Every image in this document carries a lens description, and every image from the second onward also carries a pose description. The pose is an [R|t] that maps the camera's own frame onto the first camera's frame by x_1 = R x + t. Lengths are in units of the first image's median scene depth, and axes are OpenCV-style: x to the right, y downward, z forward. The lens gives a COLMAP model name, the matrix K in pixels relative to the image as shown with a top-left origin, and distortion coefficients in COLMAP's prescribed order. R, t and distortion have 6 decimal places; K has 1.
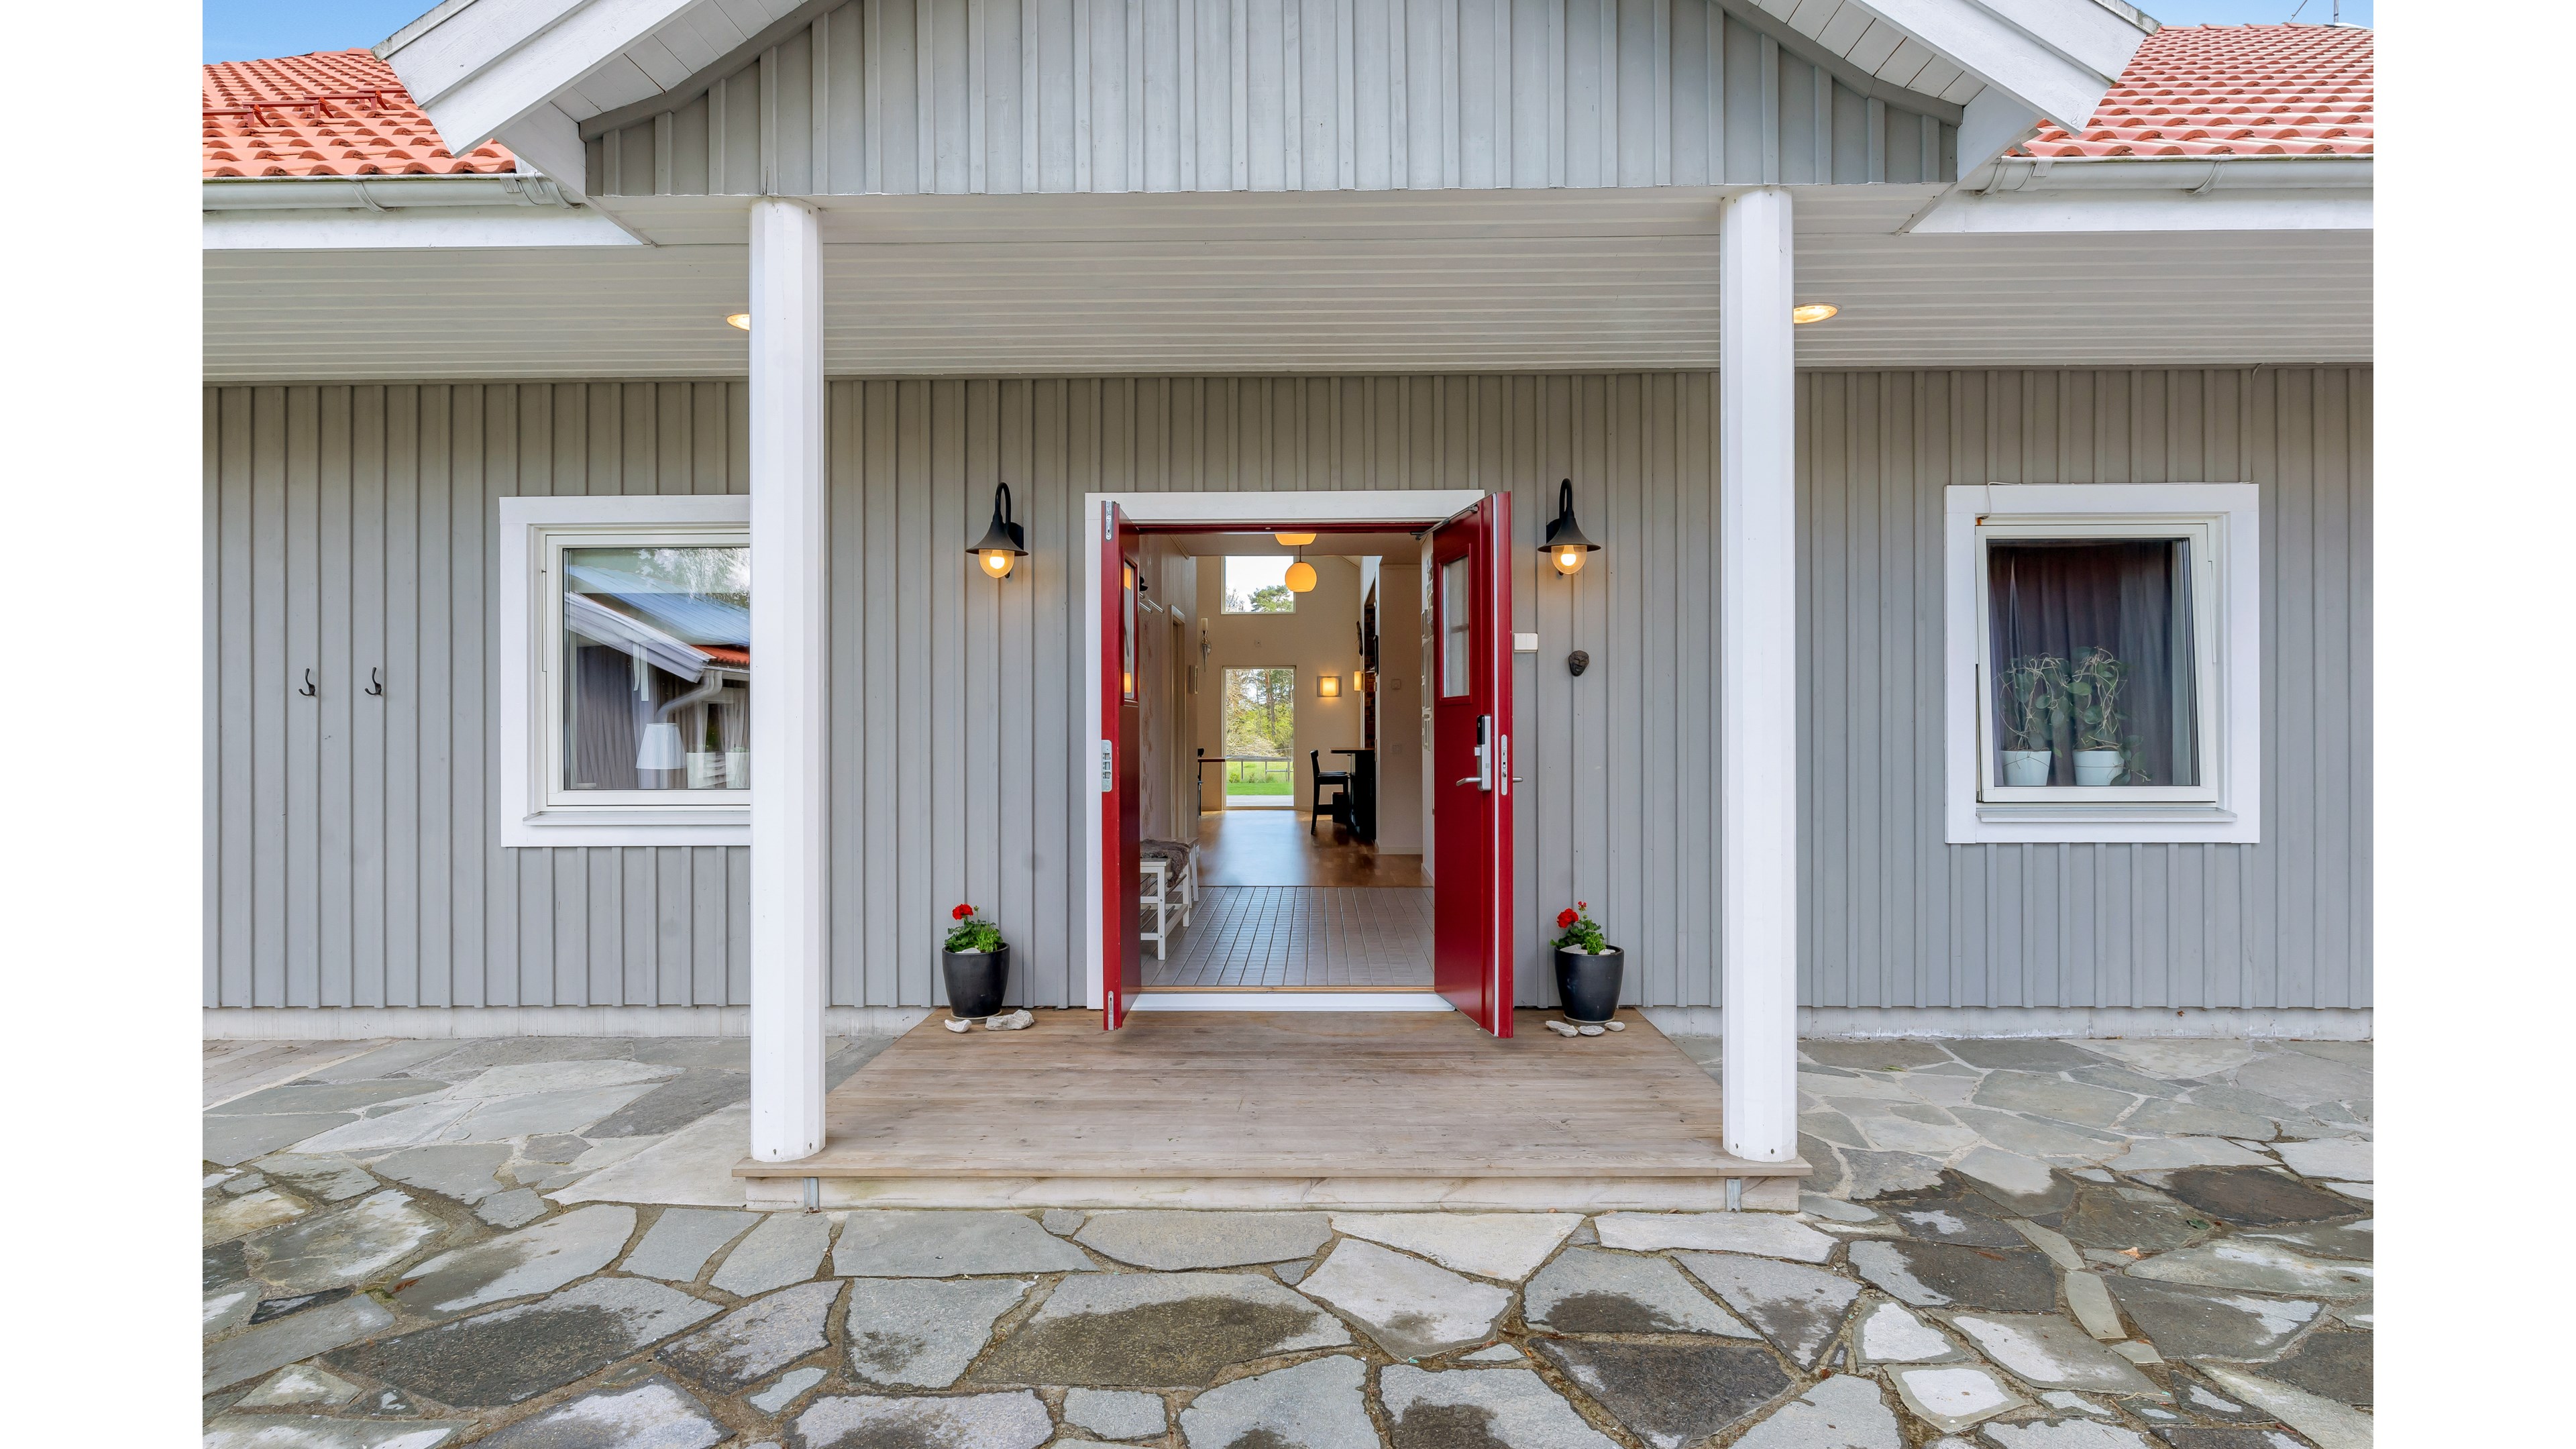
lens RADIAL K [[1316.3, 0, 1291.0], [0, 1316.3, 726.7], [0, 0, 1]] dist [-0.000026, 0.000000]
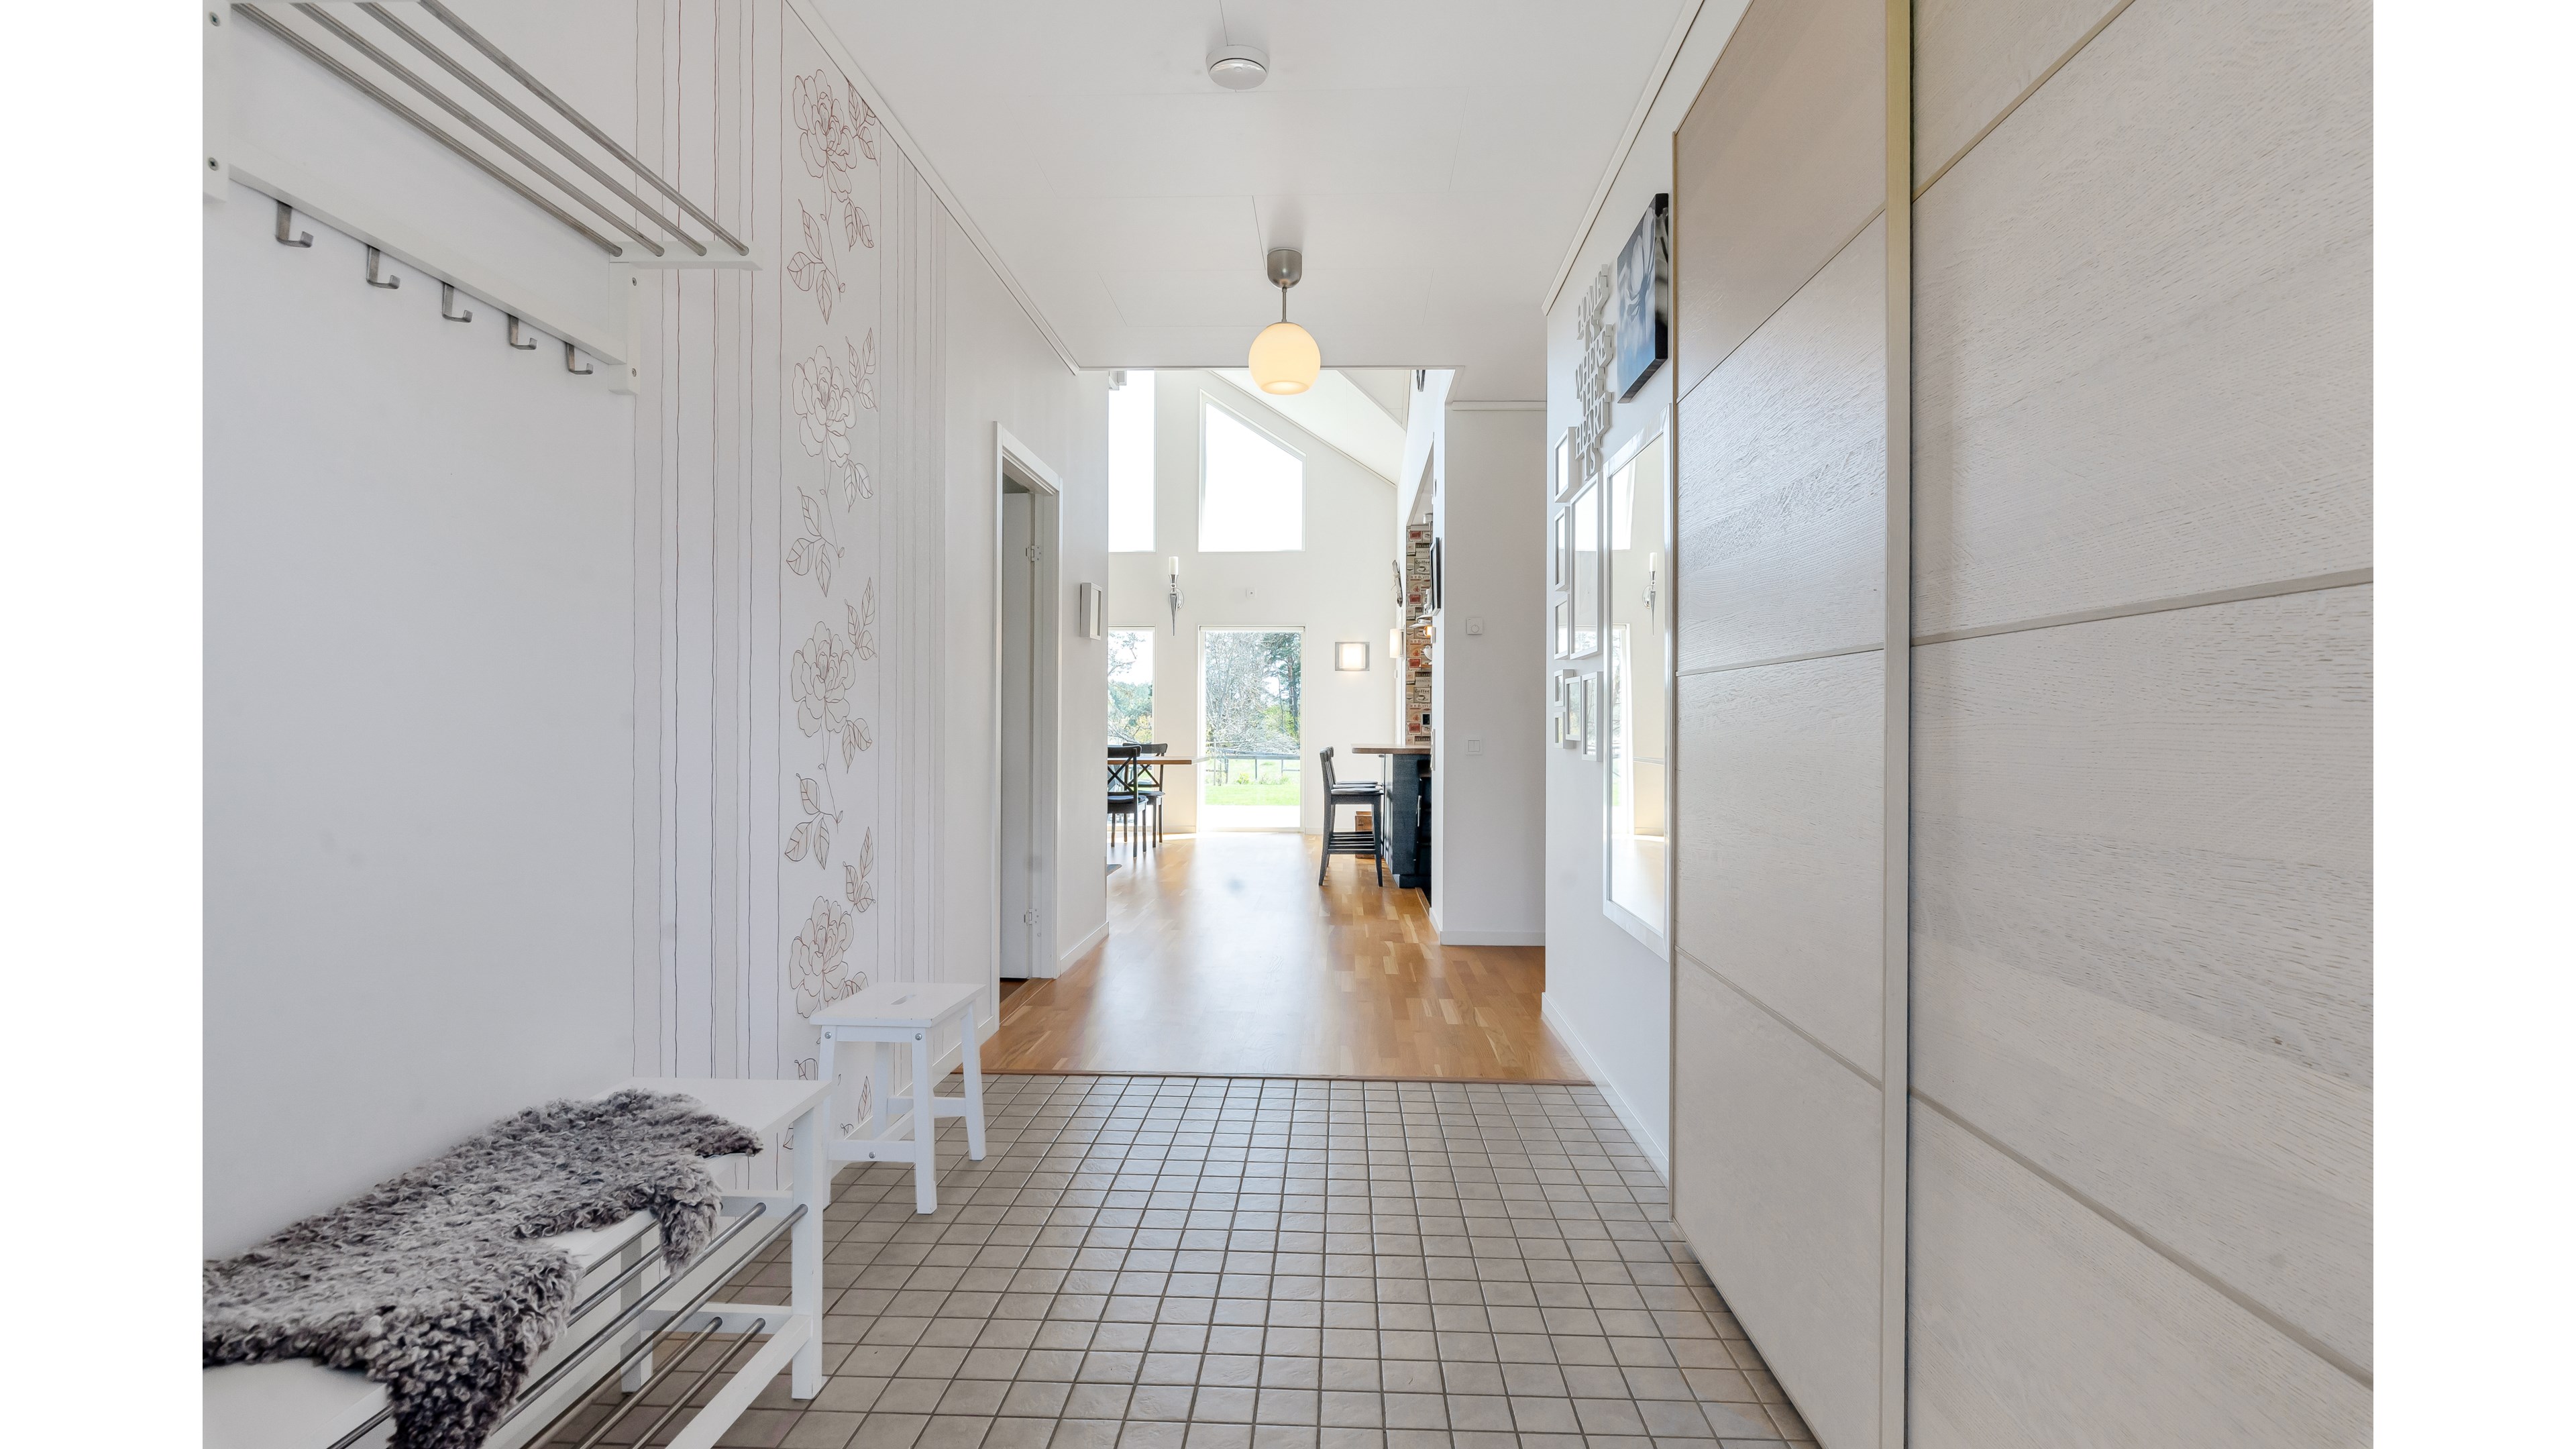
lens RADIAL K [[1316.3, 0, 1286.3], [0, 1316.3, 725.1], [0, 0, 1]] dist [-0.000026, 0.000000]
pose [[0.999732, 0.007499, -0.021918, 0.012201], [-0.007460, 0.999970, 0.001833, 0.006044], [0.021931, -0.001669, 0.999758, 0.376623]]
